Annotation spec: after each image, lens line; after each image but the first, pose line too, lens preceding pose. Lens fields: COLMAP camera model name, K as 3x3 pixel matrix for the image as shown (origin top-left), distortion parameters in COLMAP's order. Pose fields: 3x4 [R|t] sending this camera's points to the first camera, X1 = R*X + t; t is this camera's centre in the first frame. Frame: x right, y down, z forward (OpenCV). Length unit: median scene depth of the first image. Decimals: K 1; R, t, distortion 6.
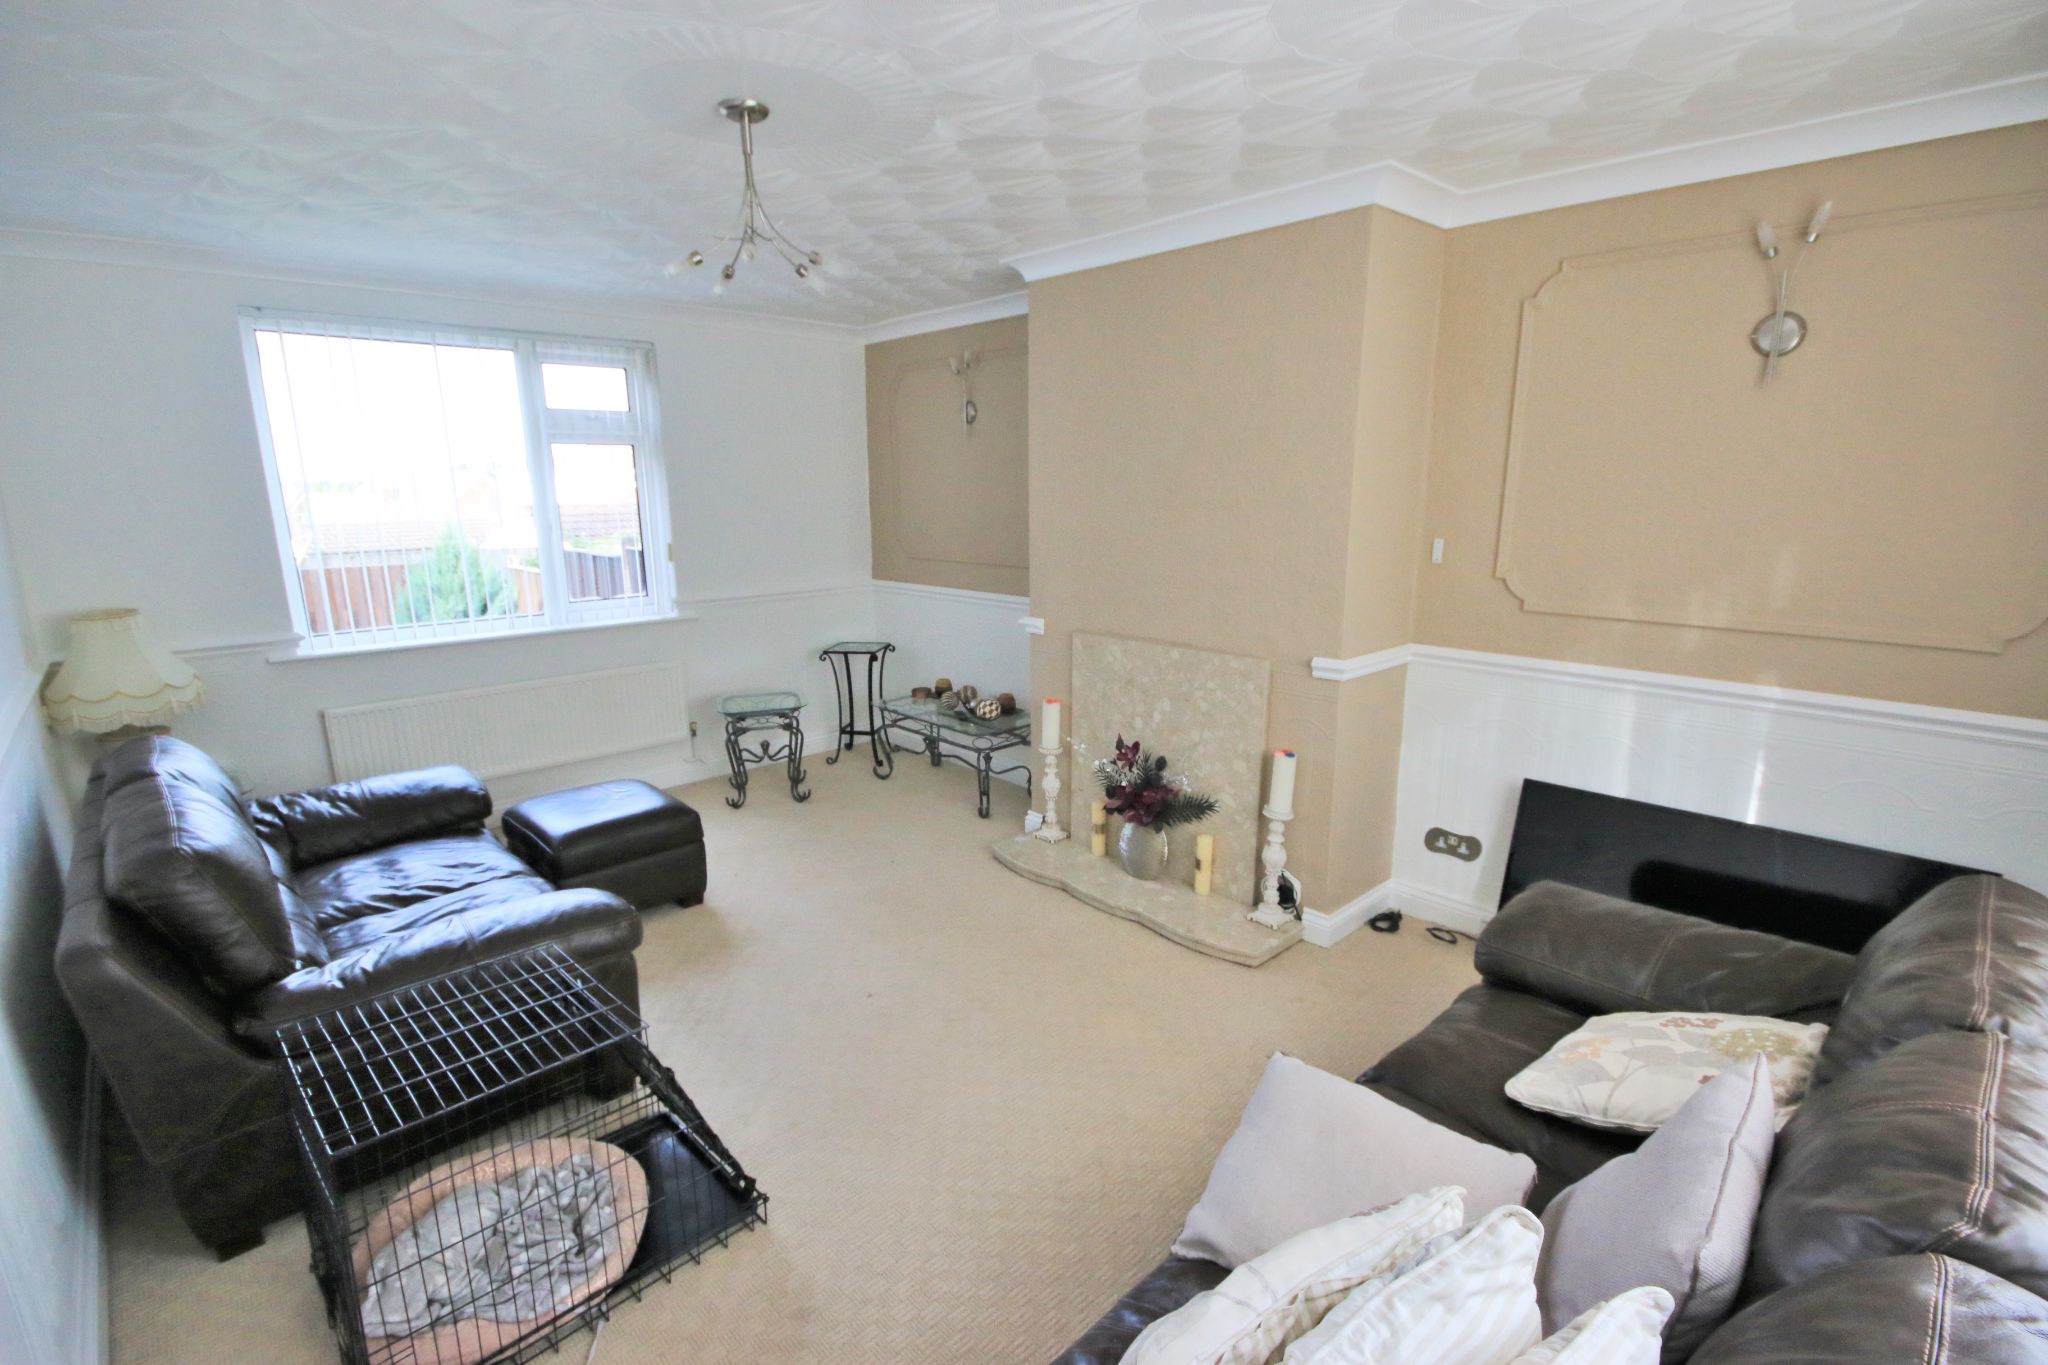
lens RADIAL K [[922.3, 0, 1026.1], [0, 922.3, 693.1], [0, 0, 1]] dist [-0.004702, -0.000553]
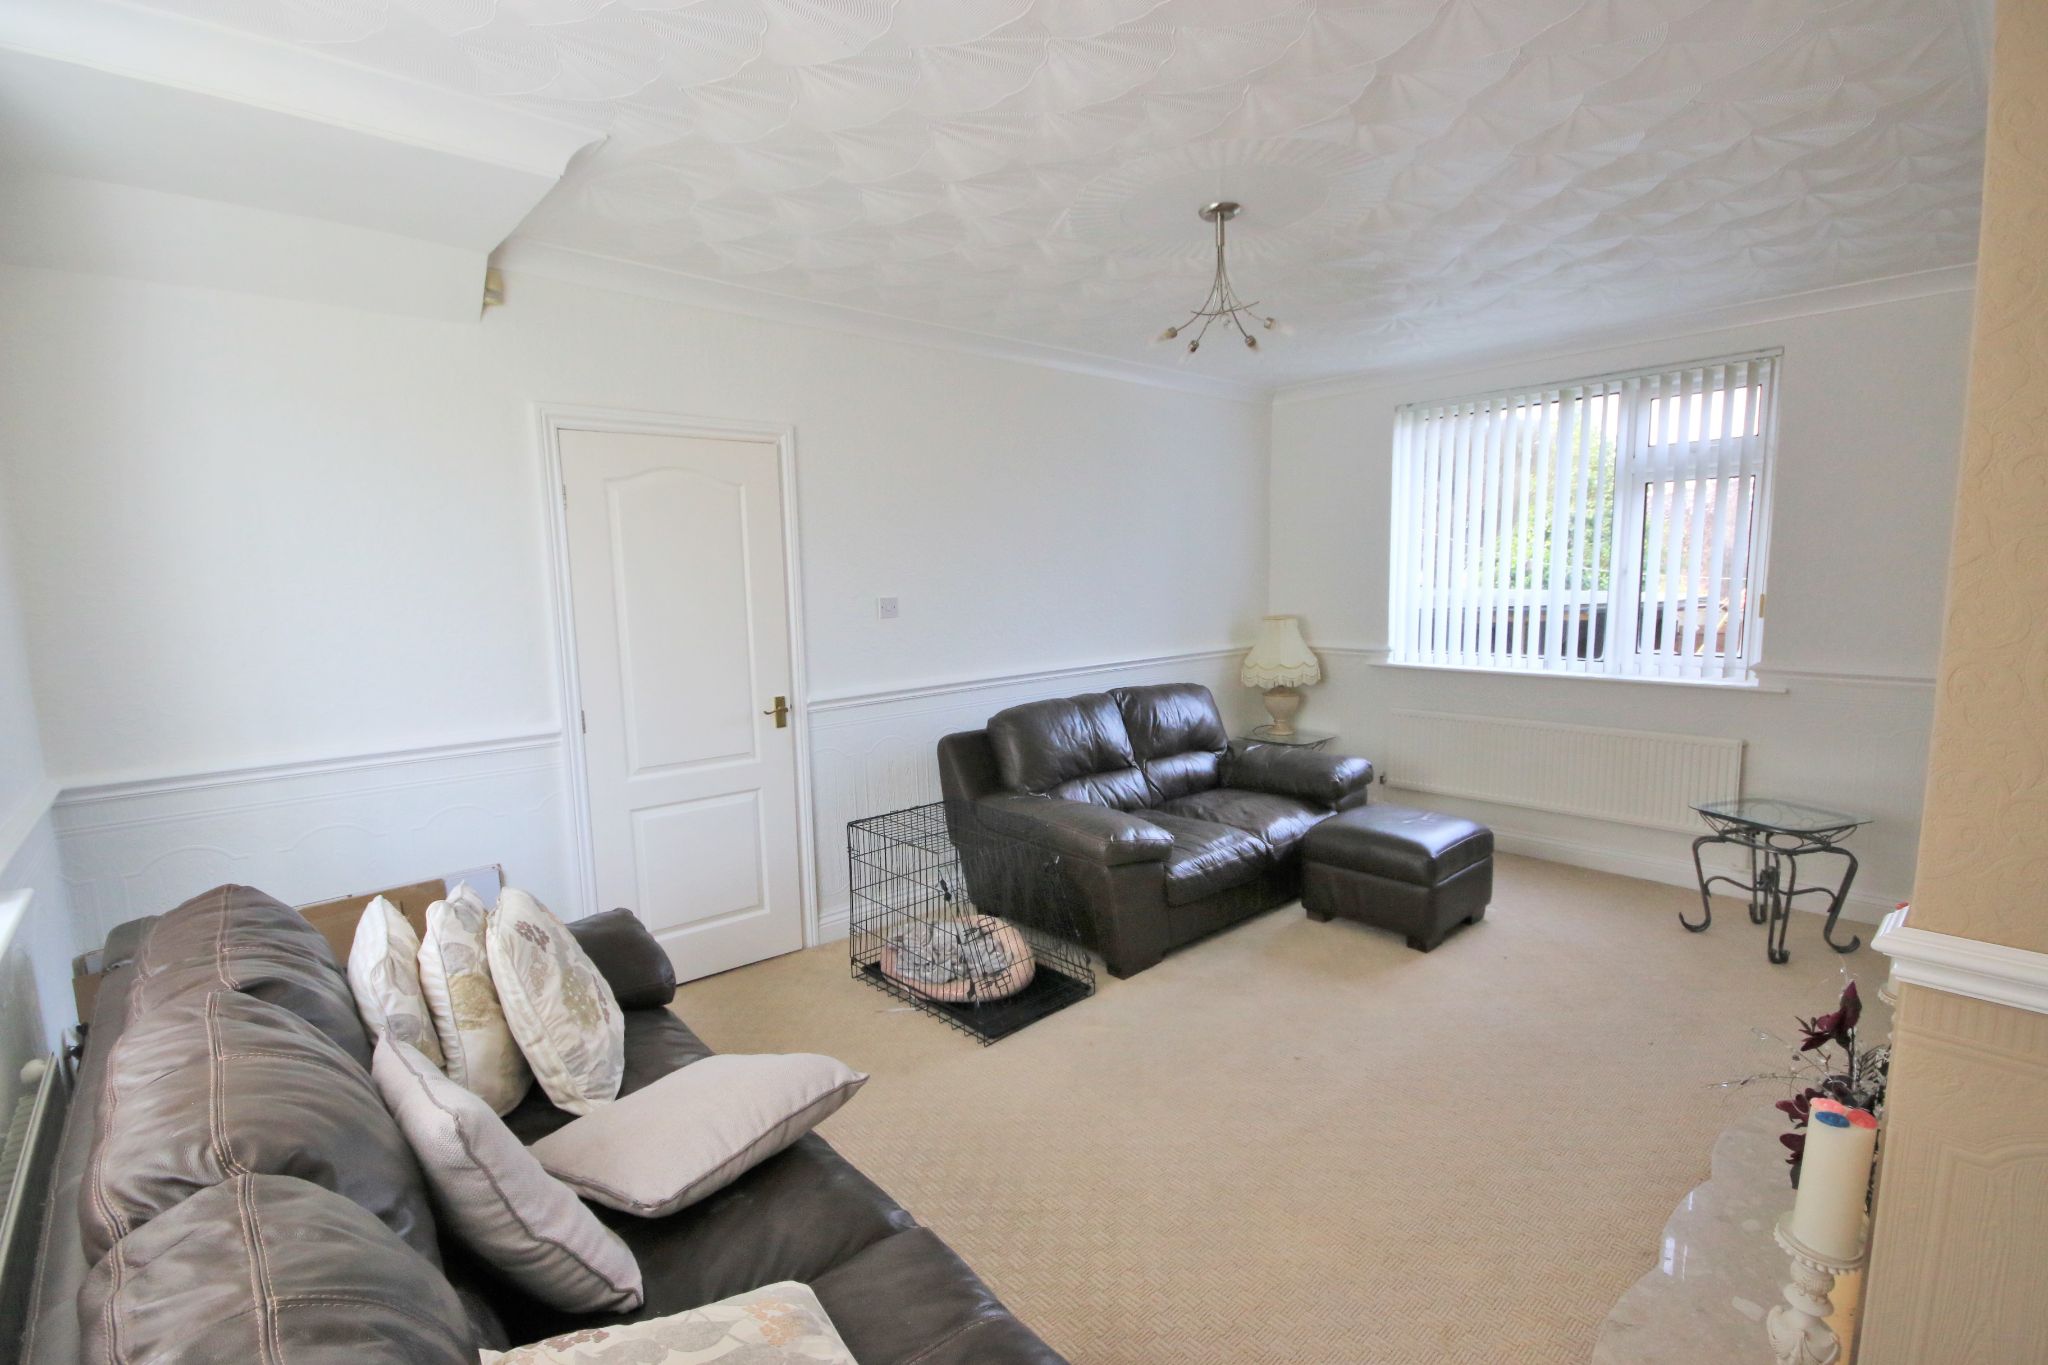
lens RADIAL K [[922.3, 0, 1026.1], [0, 922.3, 693.1], [0, 0, 1]] dist [-0.004702, -0.000553]
pose [[-0.026621, 0.140571, -0.989713, 0.543723], [-0.196130, 0.970086, 0.143058, -0.087305], [0.980216, 0.197921, 0.001746, 0.496523]]
